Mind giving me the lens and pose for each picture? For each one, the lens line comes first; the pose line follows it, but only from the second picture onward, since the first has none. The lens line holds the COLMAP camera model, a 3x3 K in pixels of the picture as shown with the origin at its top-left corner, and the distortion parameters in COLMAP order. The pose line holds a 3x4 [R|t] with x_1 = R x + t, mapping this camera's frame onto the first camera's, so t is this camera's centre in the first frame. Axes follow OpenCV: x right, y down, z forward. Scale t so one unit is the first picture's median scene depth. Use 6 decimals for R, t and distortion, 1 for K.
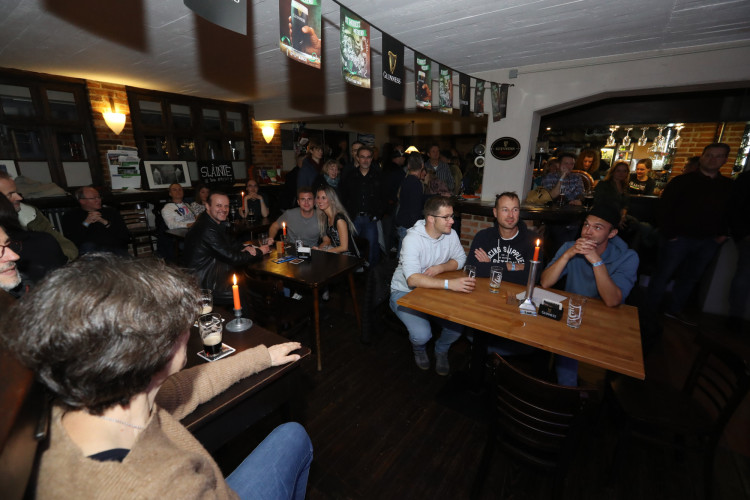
lens RADIAL K [[335.6, 0, 370.1], [0, 335.6, 246.3], [0, 0, 1]] dist [0.001273, -0.000187]
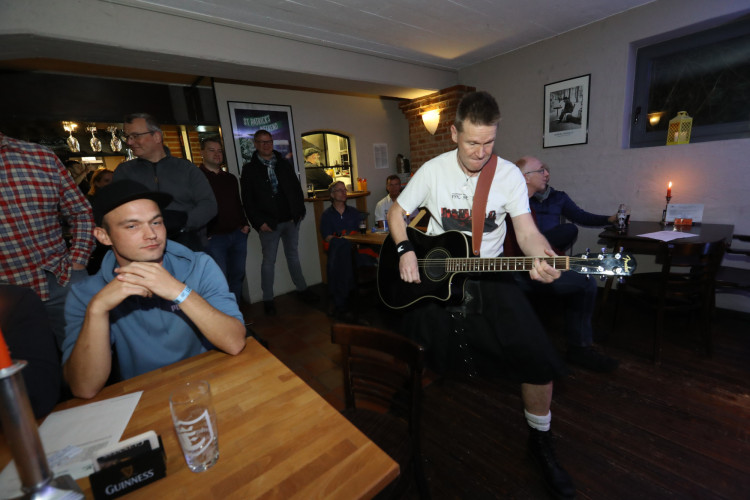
lens RADIAL K [[335.6, 0, 370.1], [0, 335.6, 246.3], [0, 0, 1]] dist [0.001273, -0.000187]
pose [[0.243626, -0.229712, 0.942273, 0.325579], [0.334945, 0.931698, 0.140534, 0.010957], [-0.910197, 0.281372, 0.303927, 0.608334]]
